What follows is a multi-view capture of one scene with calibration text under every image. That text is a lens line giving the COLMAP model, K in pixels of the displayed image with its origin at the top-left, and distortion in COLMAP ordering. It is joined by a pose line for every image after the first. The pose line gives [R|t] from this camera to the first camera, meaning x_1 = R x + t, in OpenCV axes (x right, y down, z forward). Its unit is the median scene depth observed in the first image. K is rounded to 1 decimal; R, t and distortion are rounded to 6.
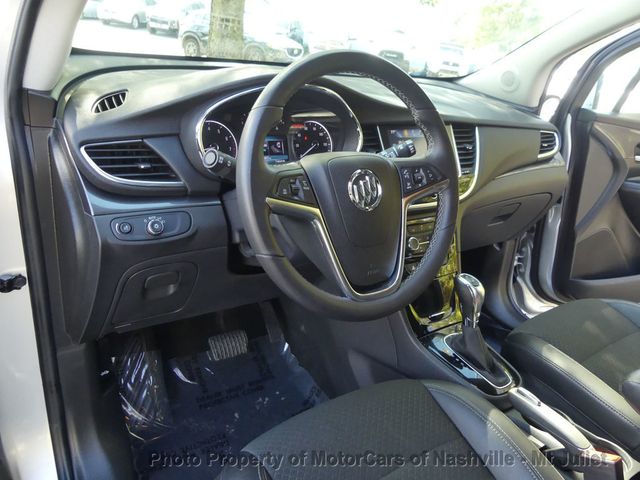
lens RADIAL K [[512.2, 0, 320.0], [0, 512.2, 240.0], [0, 0, 1]] dist [-0.004227, -0.000208]
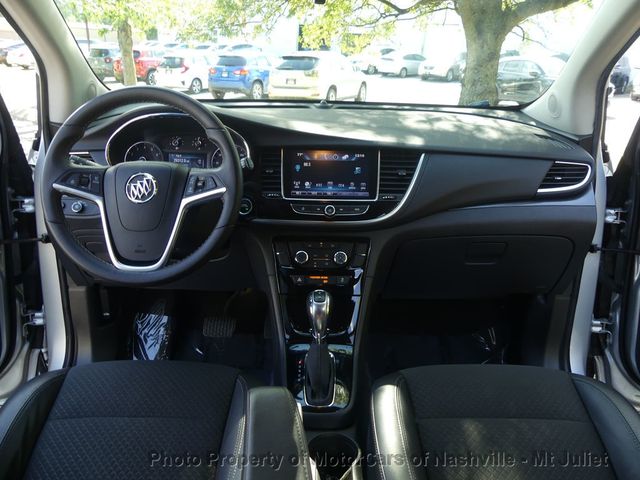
lens RADIAL K [[505.3, 0, 320.0], [0, 505.3, 240.0], [0, 0, 1]] dist [0.015636, 0.007939]
pose [[0.799193, 0.106041, -0.591647, 0.776953], [-0.157378, 0.986893, -0.035705, 0.006418], [0.580106, 0.121647, 0.805406, 0.139751]]
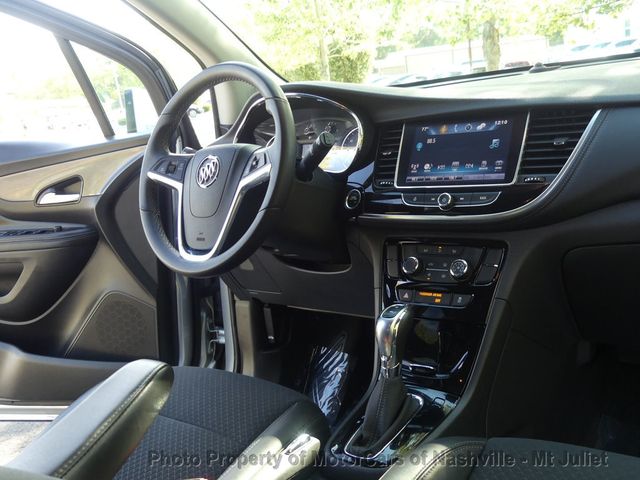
lens RADIAL K [[692.3, 0, 306.5], [0, 692.3, 240.4], [0, 0, 1]] dist [-0.011128, 0.004632]
pose [[0.237003, 0.045462, -0.970445, 1.090593], [-0.221034, 0.975231, -0.008295, 0.016433], [0.946031, 0.216467, 0.241181, 0.531822]]
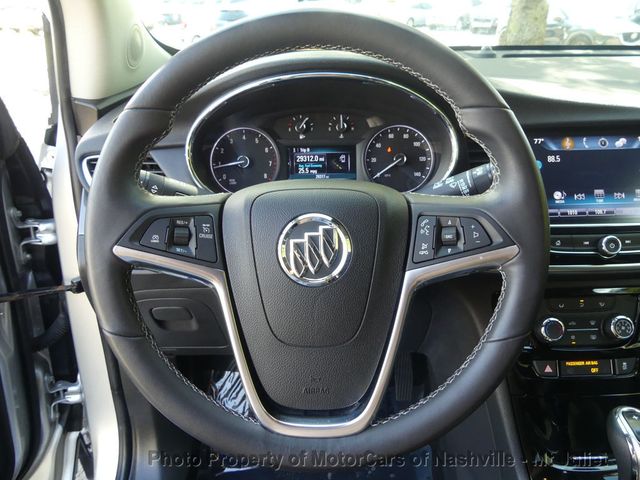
lens RADIAL K [[486.7, 0, 322.2], [0, 486.7, 232.2], [0, 0, 1]] dist [-0.001428, -0.000120]
pose [[0.811238, 0.116559, -0.572980, 0.254143], [-0.115370, 0.992573, 0.038573, -0.086246], [0.573221, 0.034813, 0.818661, 0.341563]]
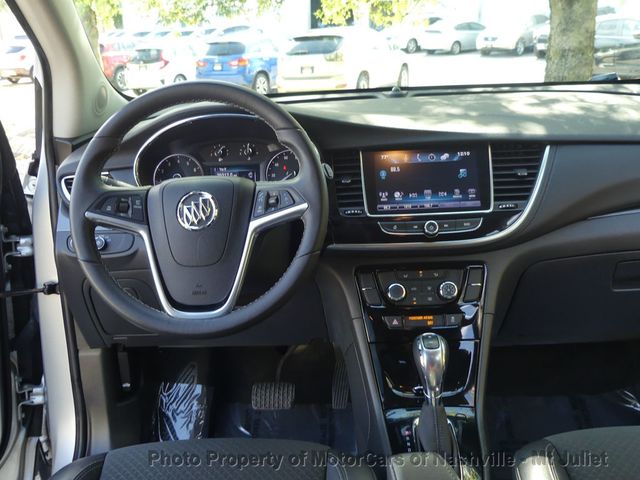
lens RADIAL K [[693.2, 0, 320.0], [0, 693.2, 240.0], [0, 0, 1]] dist [0.011042, 0.033620]
pose [[0.778203, 0.023805, -0.627561, 0.716955], [-0.103652, 0.990445, -0.090963, 0.038646], [0.619400, 0.135836, 0.773235, 0.051534]]
